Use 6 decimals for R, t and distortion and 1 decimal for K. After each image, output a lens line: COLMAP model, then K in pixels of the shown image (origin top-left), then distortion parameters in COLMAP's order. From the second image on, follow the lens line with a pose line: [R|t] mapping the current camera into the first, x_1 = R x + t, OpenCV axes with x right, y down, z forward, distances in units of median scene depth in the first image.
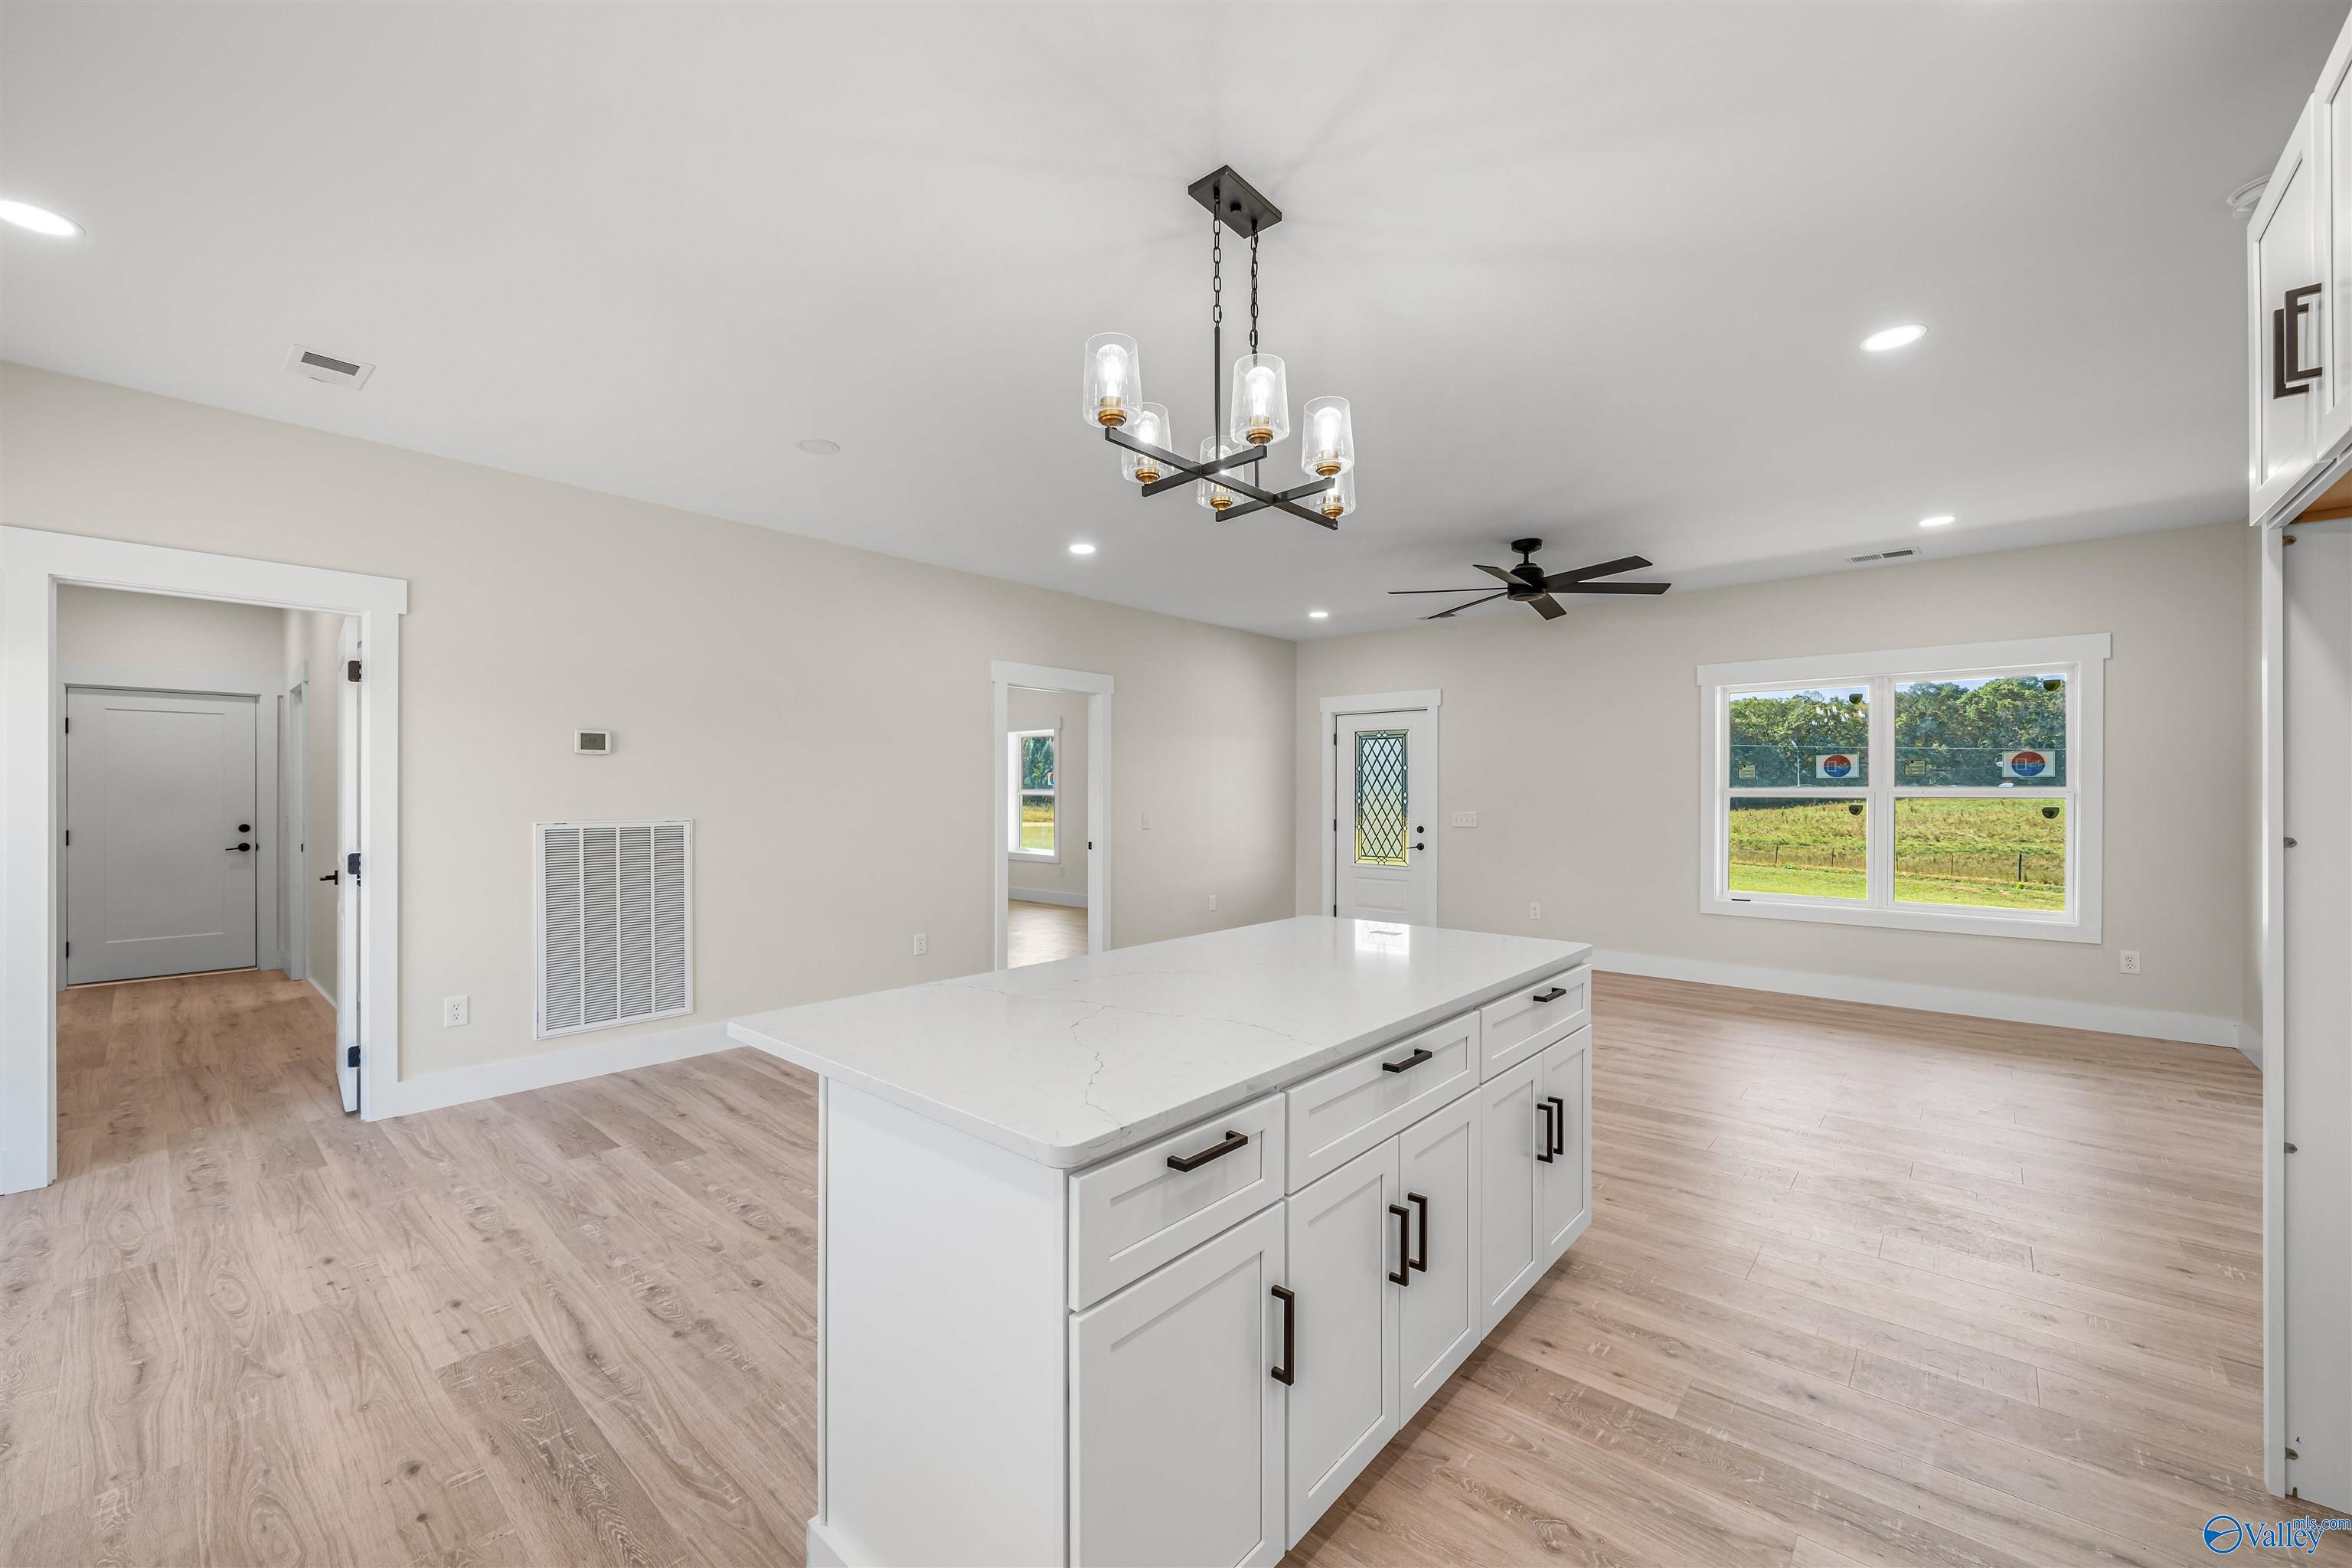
lens RADIAL K [[923.9, 0, 1163.3], [0, 923.9, 790.1], [0, 0, 1]] dist [-0.001171, 0.000165]
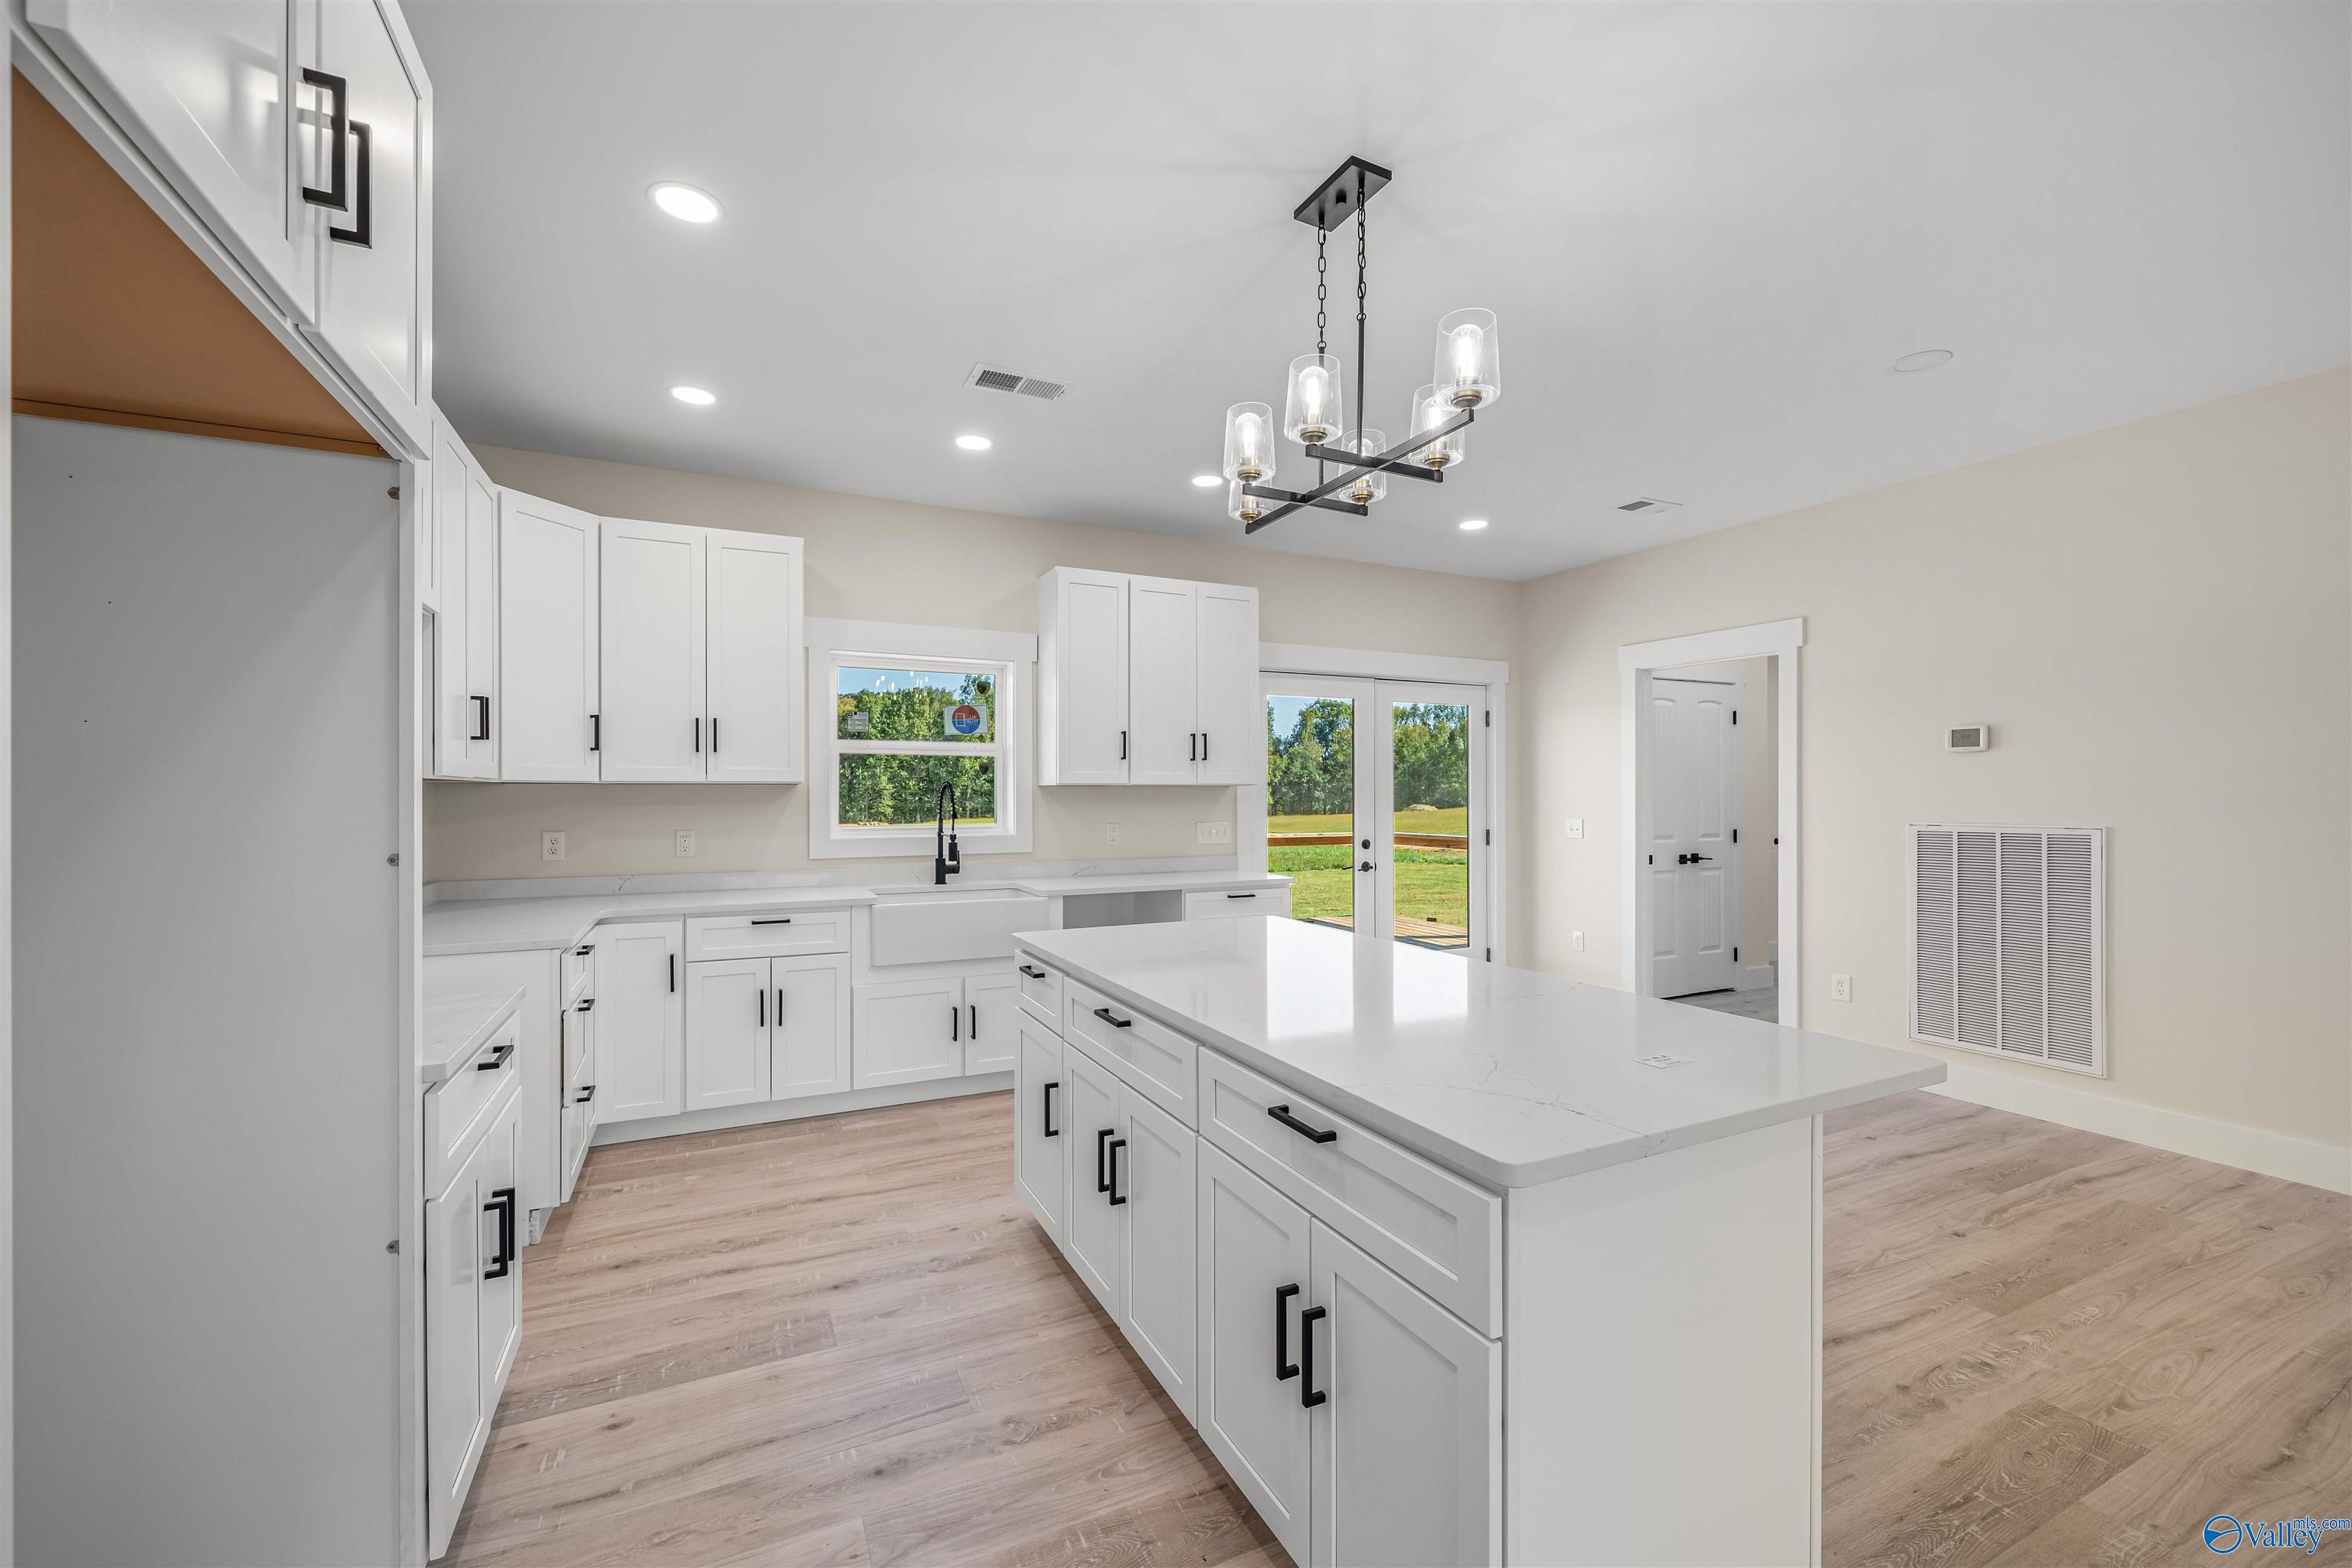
lens RADIAL K [[937.7, 0, 1171.7], [0, 937.7, 792.5], [0, 0, 1]] dist [-0.002278, -0.000068]
pose [[-0.382553, -0.002683, -0.923930, 0.741747], [0.003834, 0.999983, -0.004492, 0.004047], [0.923925, -0.005261, -0.382536, 0.840538]]
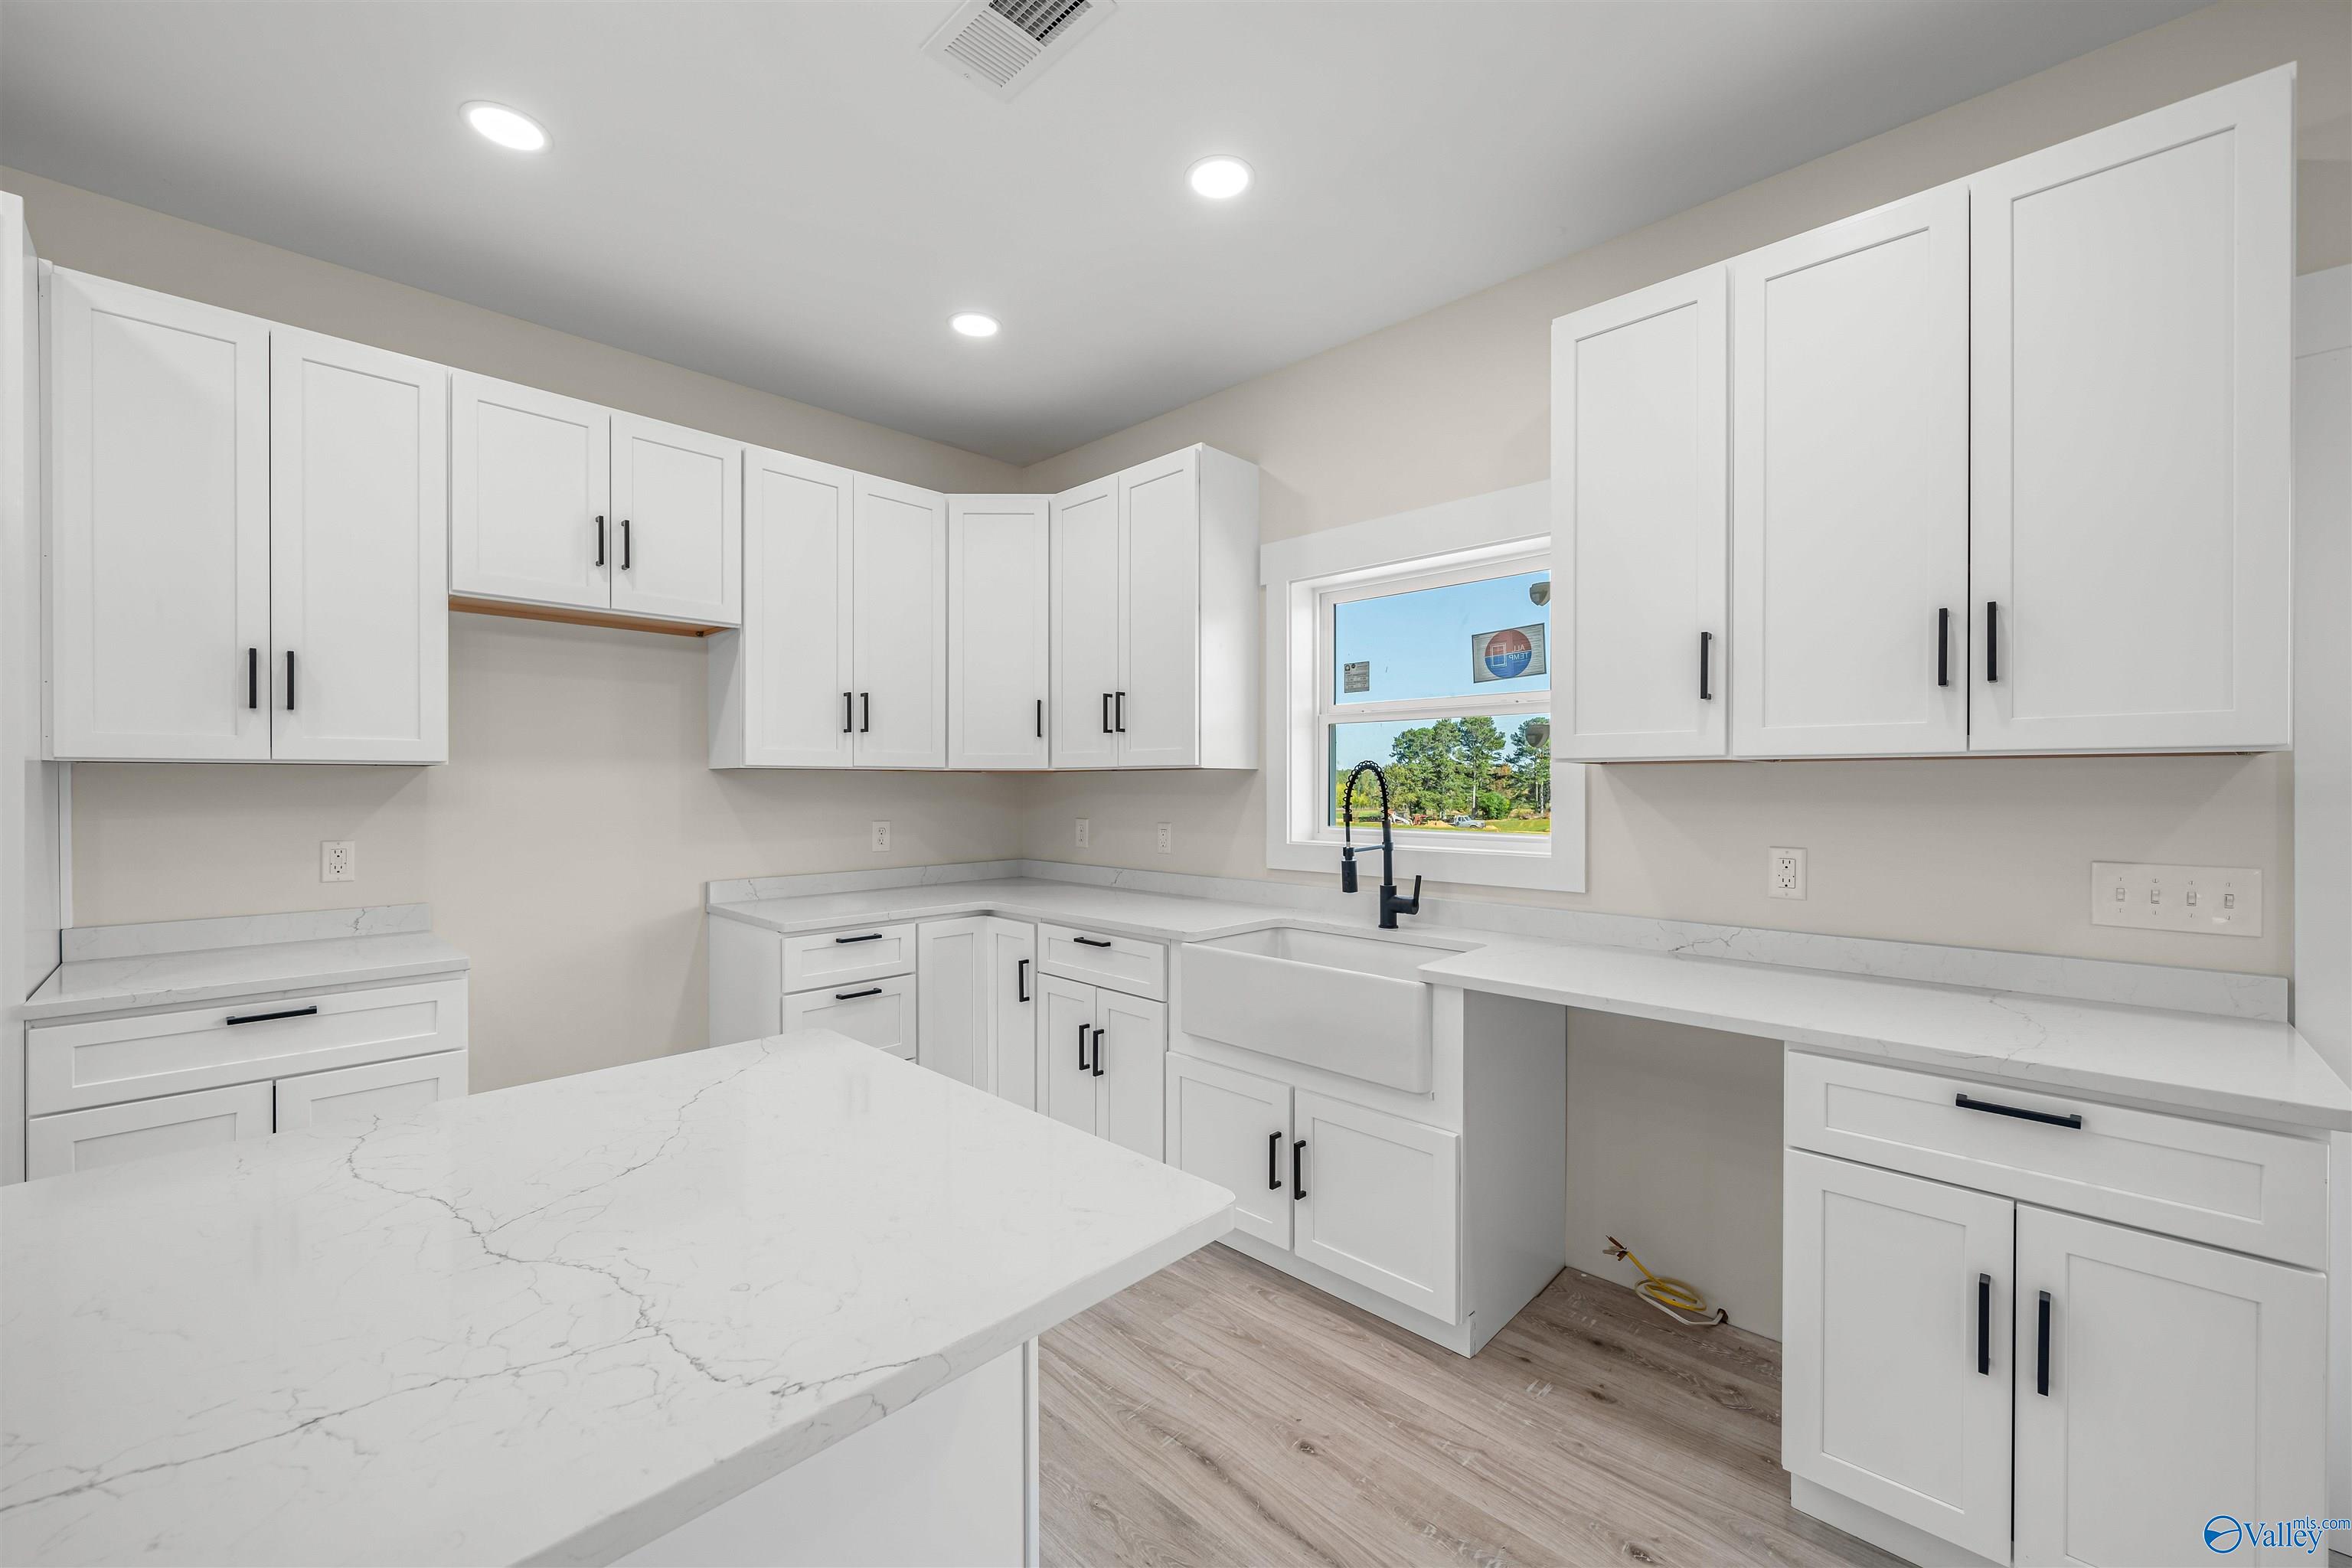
lens RADIAL K [[923.9, 0, 1163.3], [0, 923.9, 790.1], [0, 0, 1]] dist [-0.001171, 0.000165]
pose [[-0.998851, -0.000964, 0.047916, -0.247473], [-0.000795, 0.999993, 0.003544, 0.004274], [-0.047919, 0.003502, -0.998845, 0.842051]]
